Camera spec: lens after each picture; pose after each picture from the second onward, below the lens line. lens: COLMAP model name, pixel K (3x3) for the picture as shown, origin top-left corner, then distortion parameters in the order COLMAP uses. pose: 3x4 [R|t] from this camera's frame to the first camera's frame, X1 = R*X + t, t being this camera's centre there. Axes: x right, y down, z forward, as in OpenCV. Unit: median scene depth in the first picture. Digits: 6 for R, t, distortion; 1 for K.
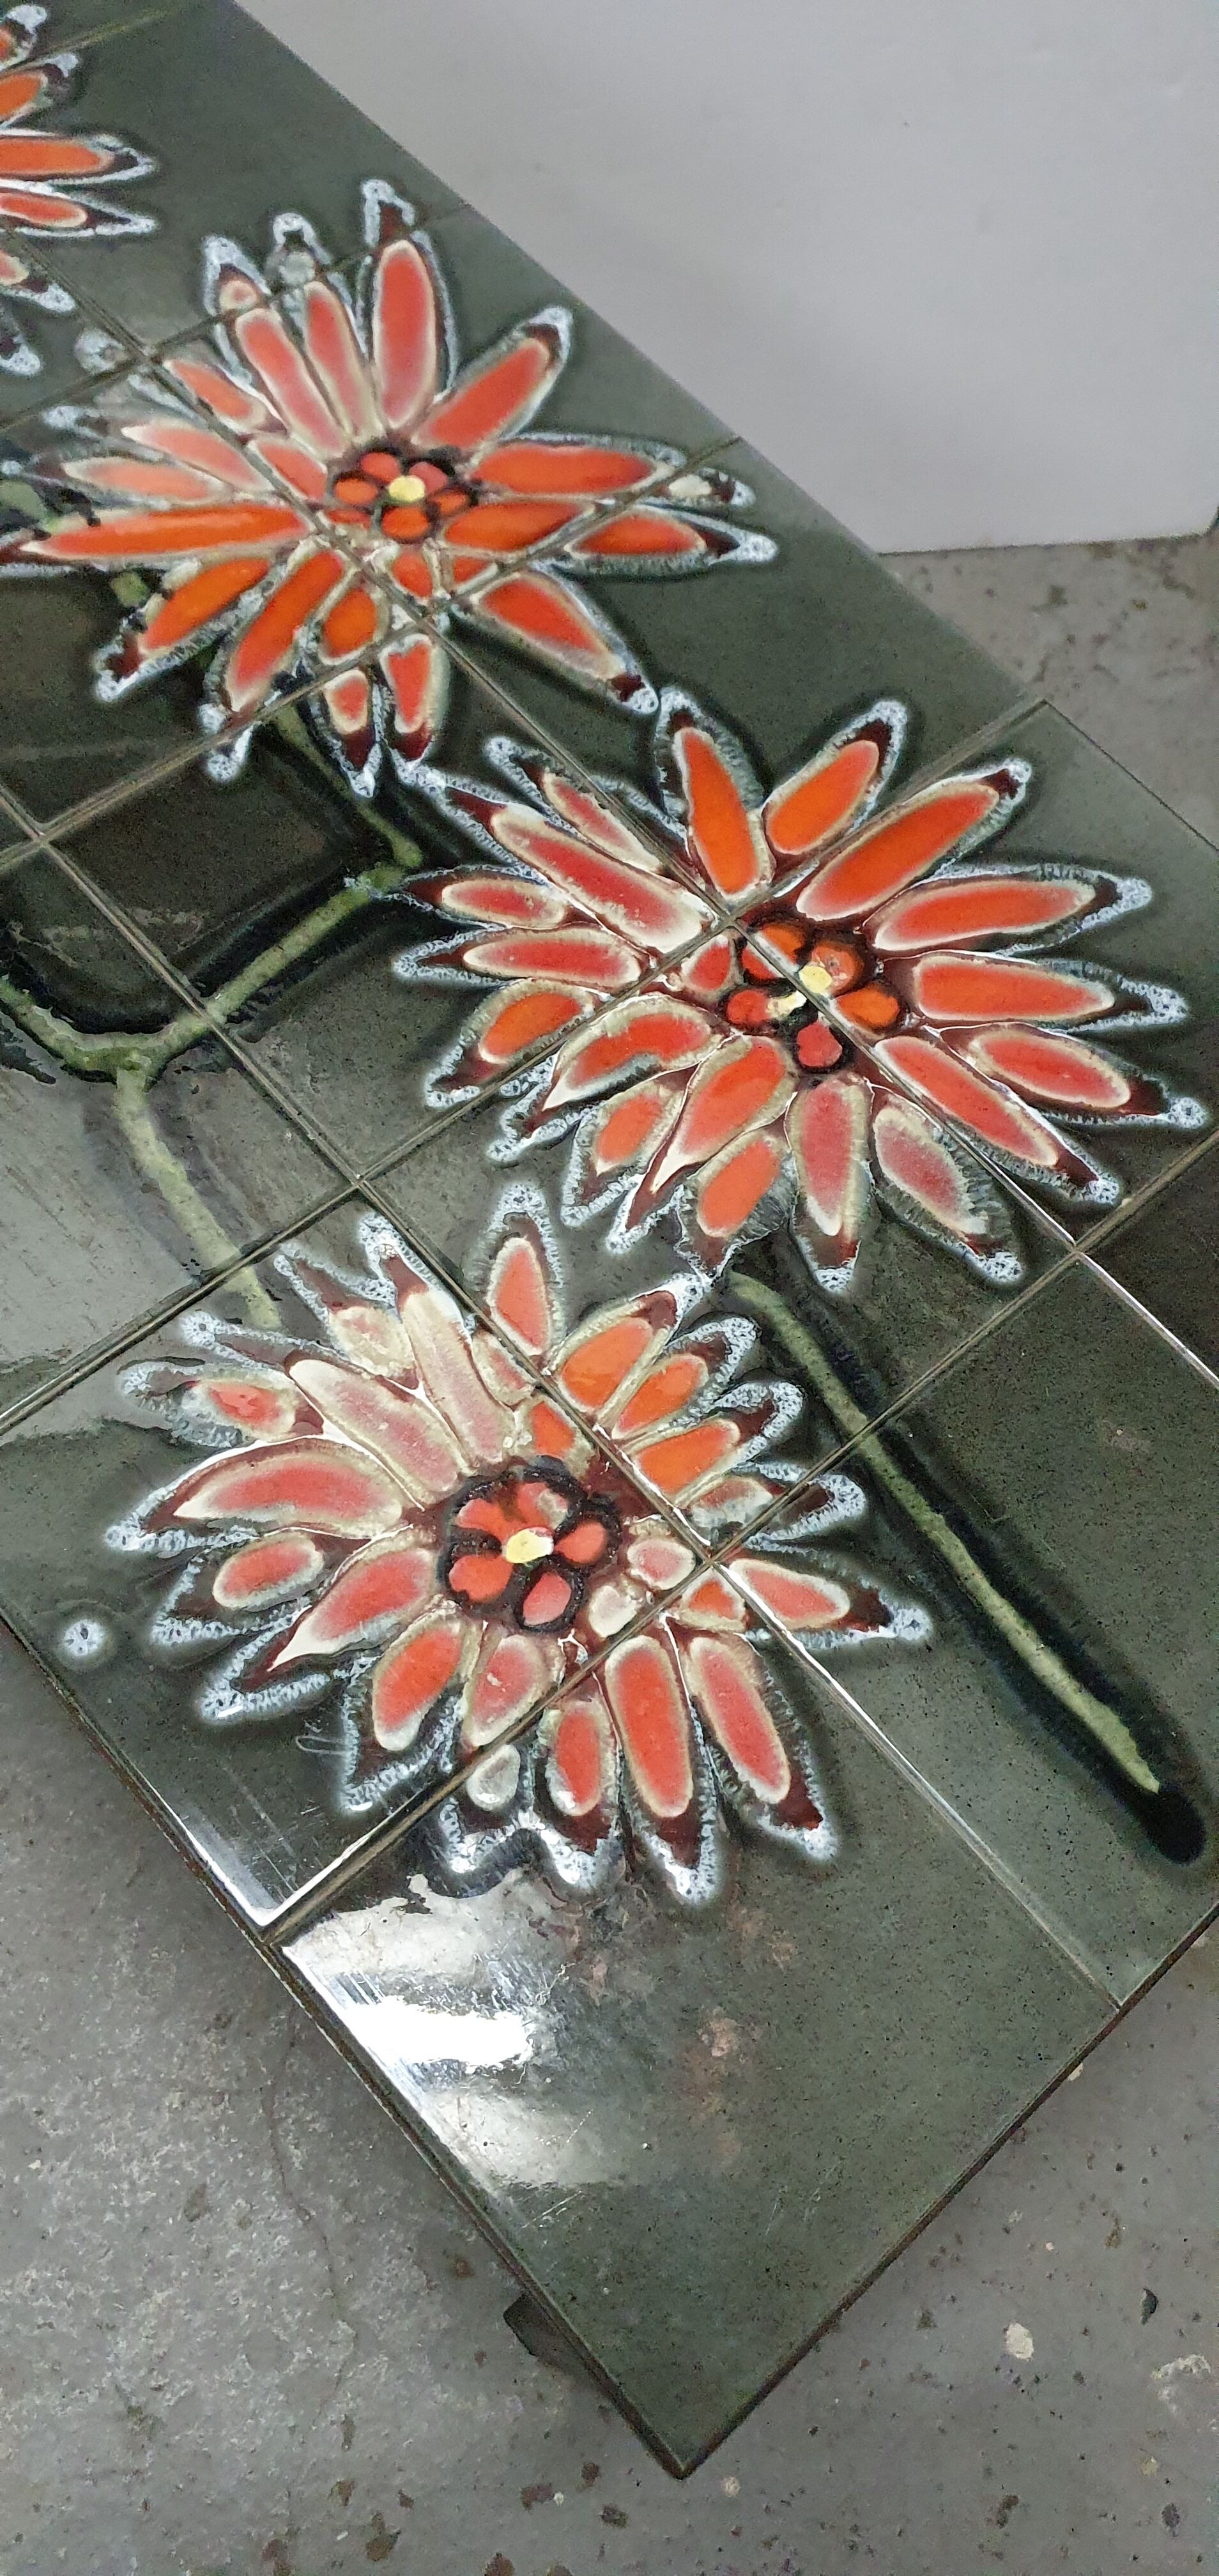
lens RADIAL K [[1980.9, 0, 569.9], [0, 1980.9, 1297.0], [0, 0, 1]] dist [0.215693, -0.611088]
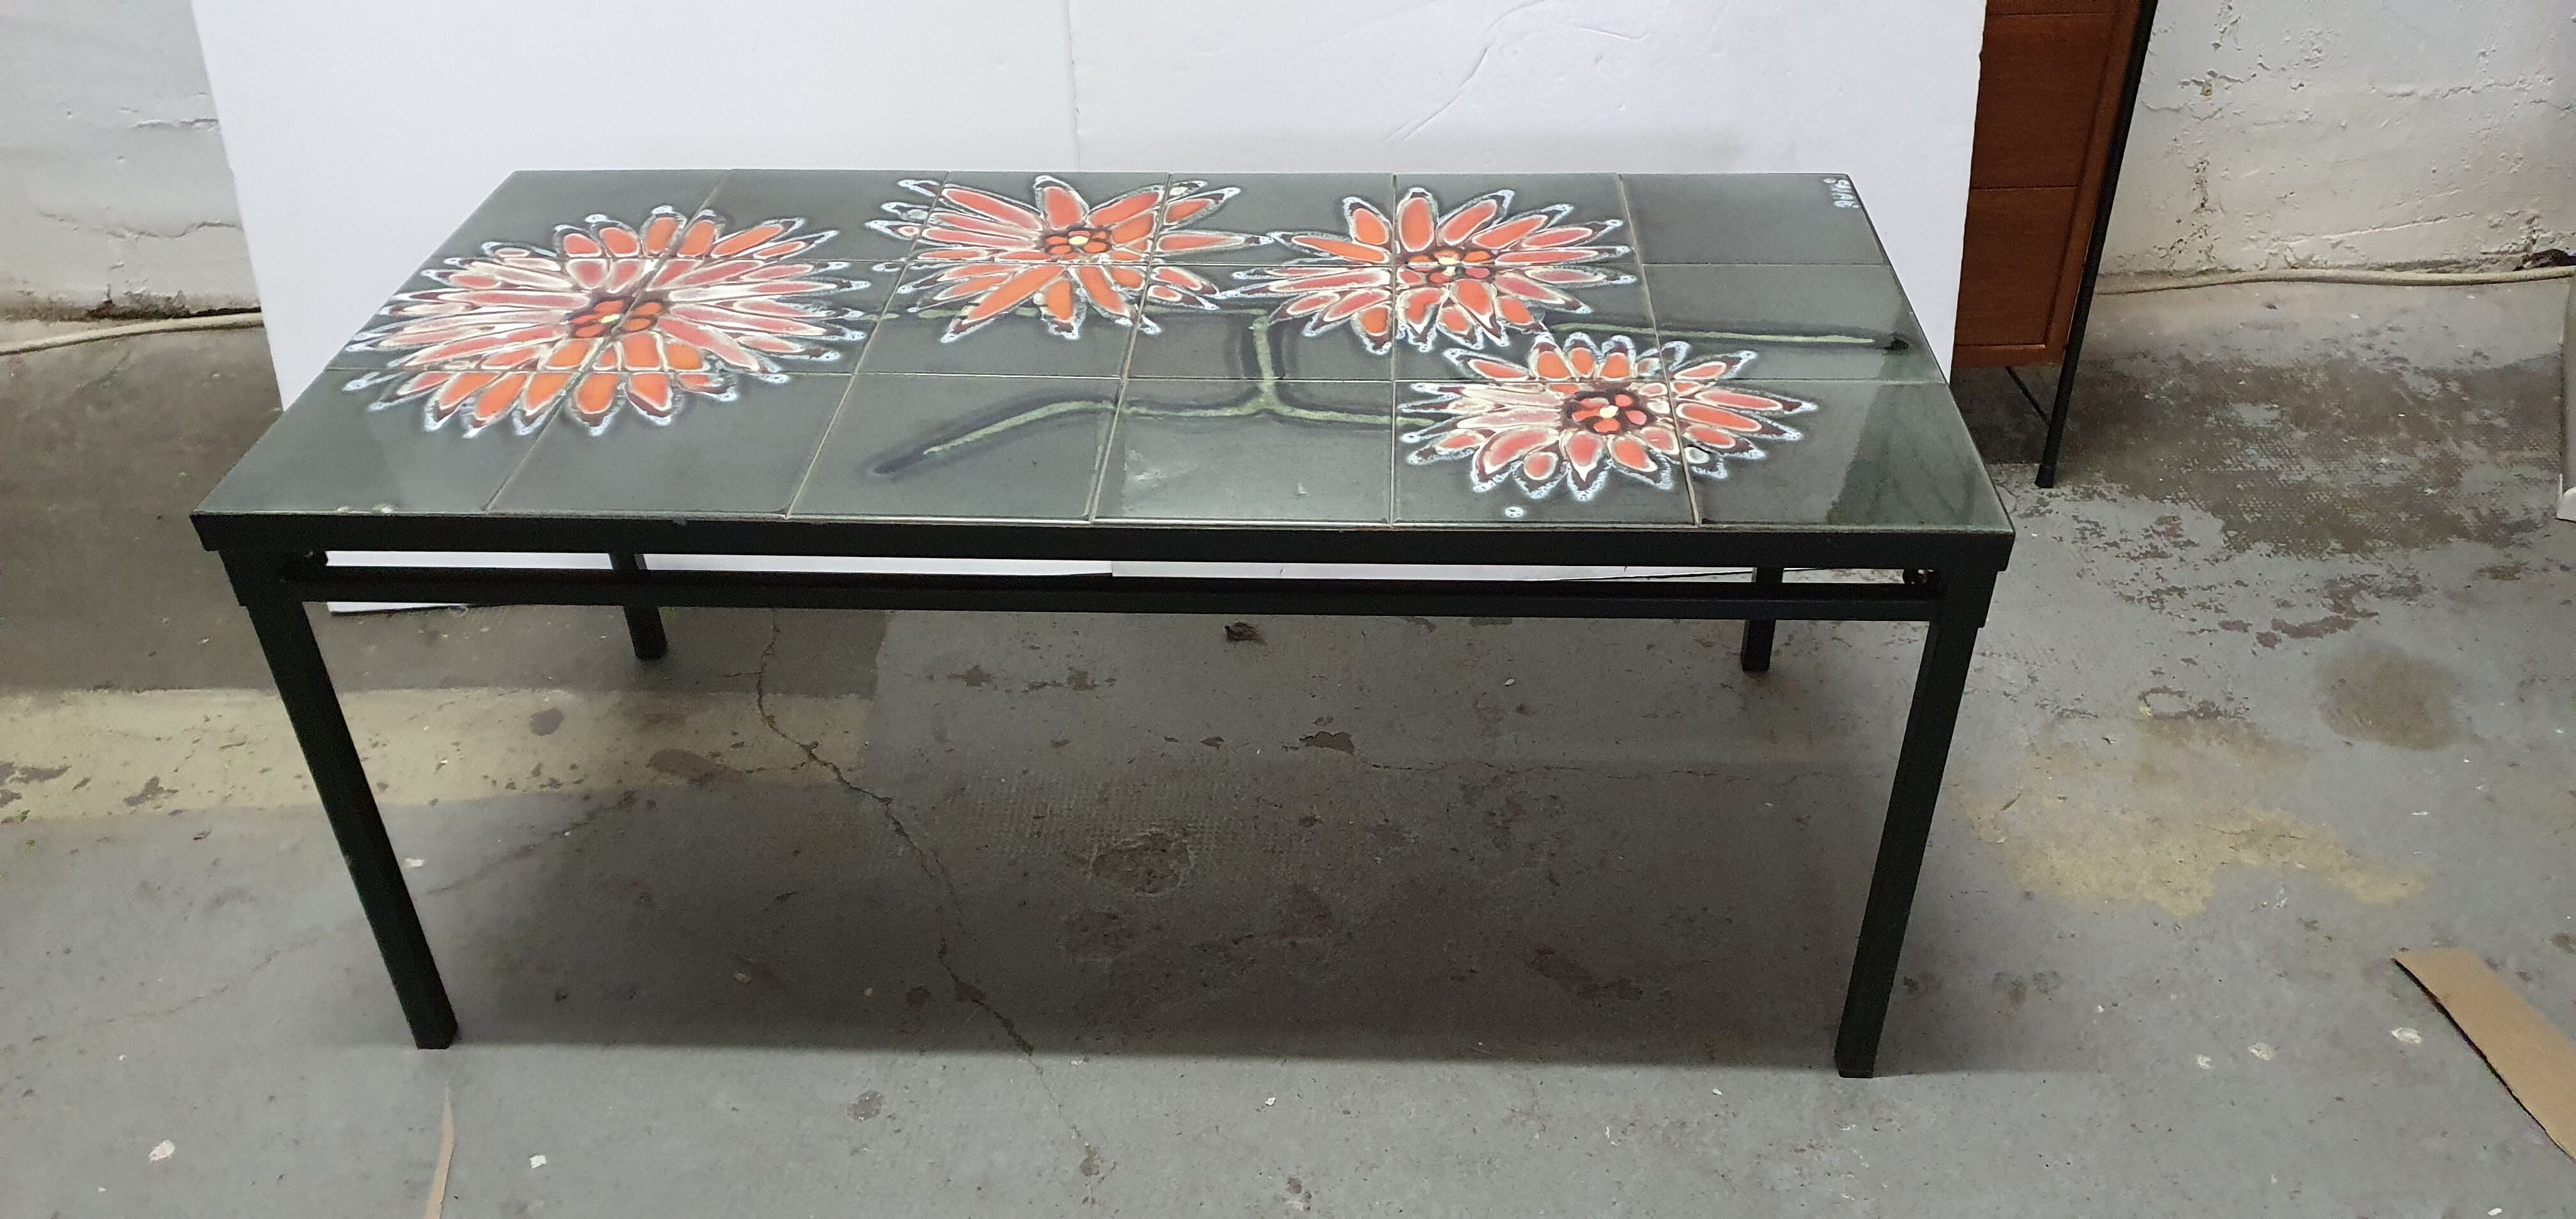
lens RADIAL K [[1969.9, 0, 1276.4], [0, 1969.9, 635.0], [0, 0, 1]] dist [0.223421, -0.648557]
pose [[0.695318, -0.503779, 0.512582, -1.265352], [0.681958, 0.687597, -0.249288, 0.500321], [-0.226864, 0.522893, 0.821654, -0.410585]]
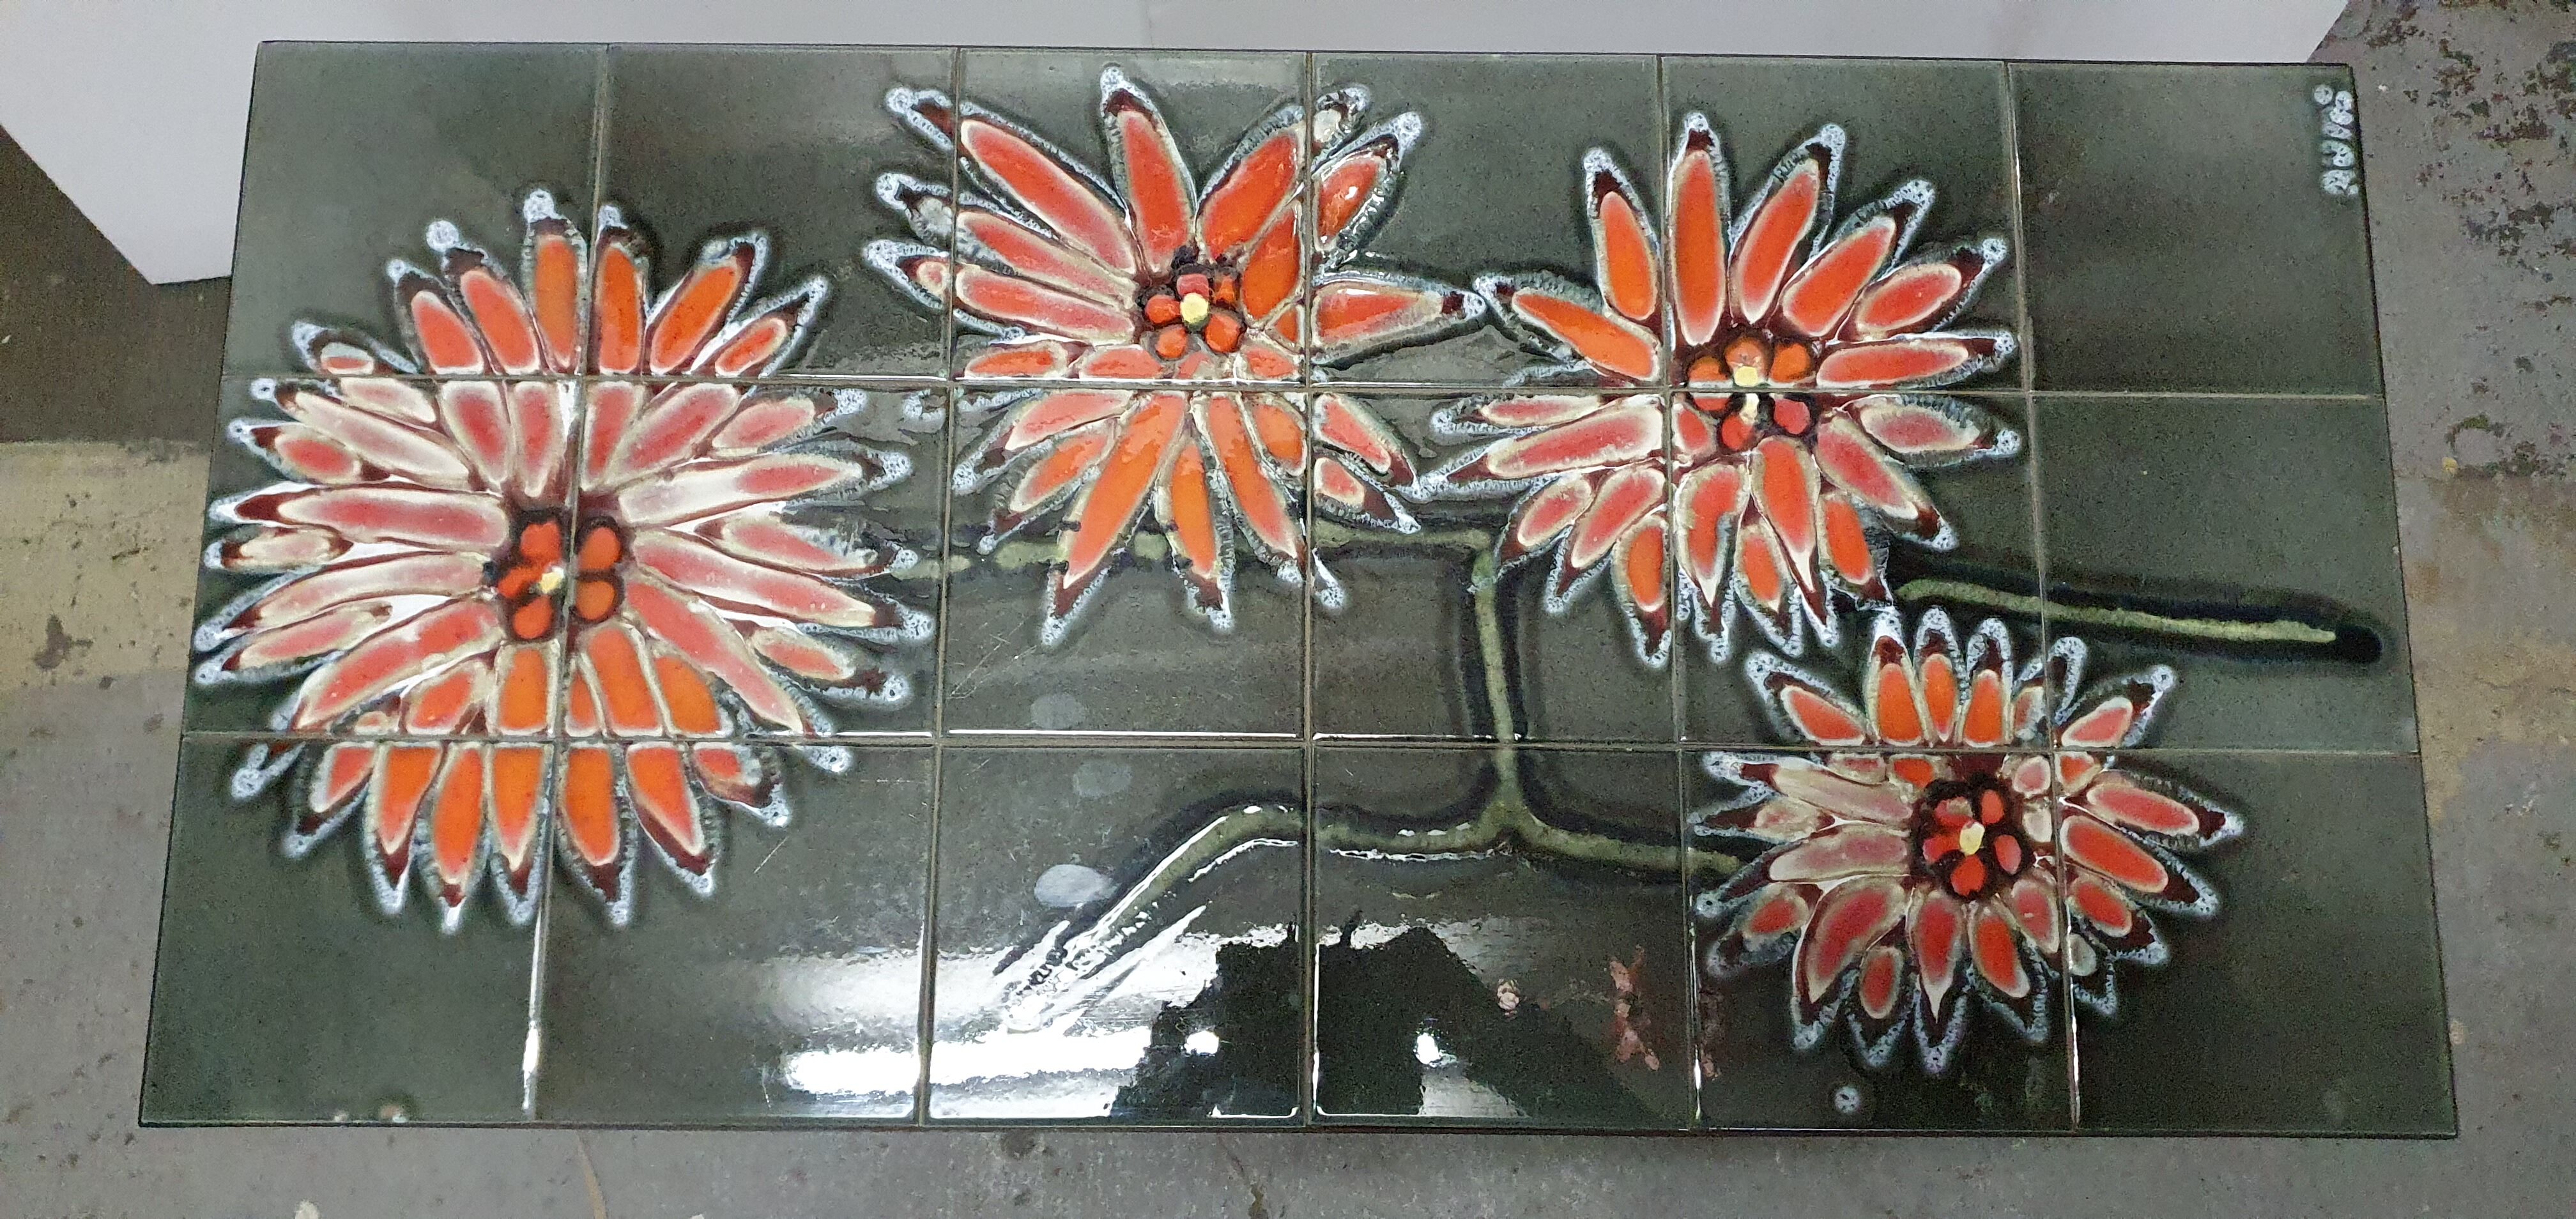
lens RADIAL K [[1973.1, 0, 1262.1], [0, 1973.1, 598.4], [0, 0, 1]] dist [0.224840, -0.649743]
pose [[0.668498, -0.742670, 0.039385, -0.276011], [0.694155, 0.642084, 0.325386, -0.774752], [-0.266942, -0.190180, 0.944761, -0.230068]]
